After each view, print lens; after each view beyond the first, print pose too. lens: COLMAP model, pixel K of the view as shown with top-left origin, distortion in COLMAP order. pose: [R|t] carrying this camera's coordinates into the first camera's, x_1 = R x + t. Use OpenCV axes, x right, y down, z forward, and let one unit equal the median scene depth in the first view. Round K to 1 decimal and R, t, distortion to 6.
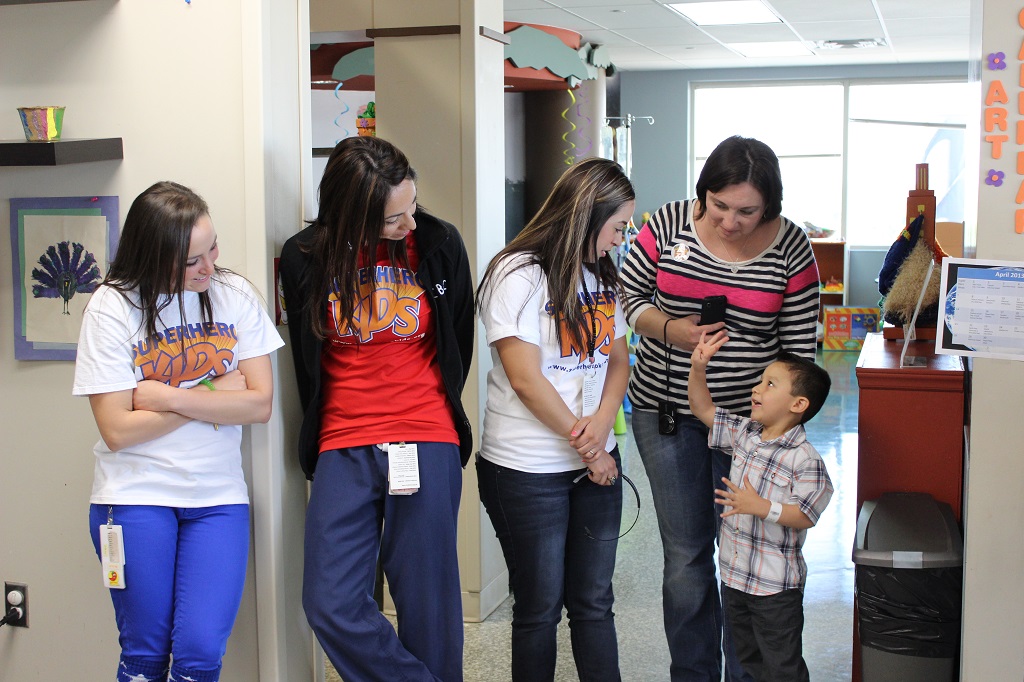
lens RADIAL K [[895.2, 0, 513.0], [0, 895.2, 335.2], [0, 0, 1]] dist [0.000169, 0.003440]
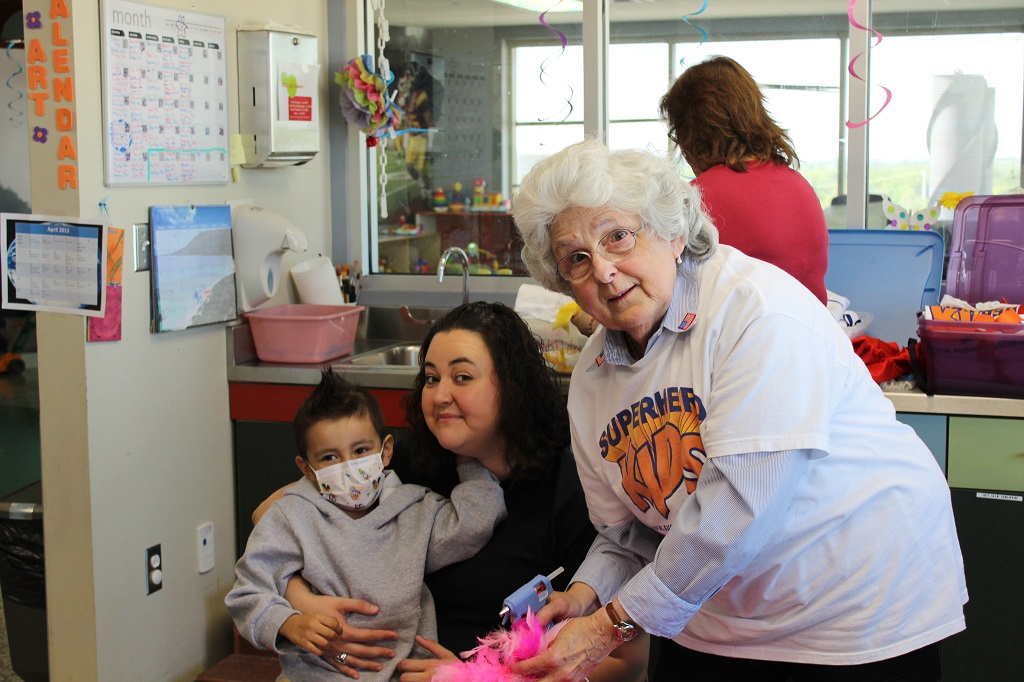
lens RADIAL K [[987.1, 0, 511.9], [0, 987.1, 343.7], [0, 0, 1]] dist [-0.019037, 0.000000]
pose [[0.999928, -0.009021, 0.007861, 1.054925], [0.008845, 0.999716, 0.022120, 0.042322], [-0.008058, -0.022049, 0.999724, -0.129091]]
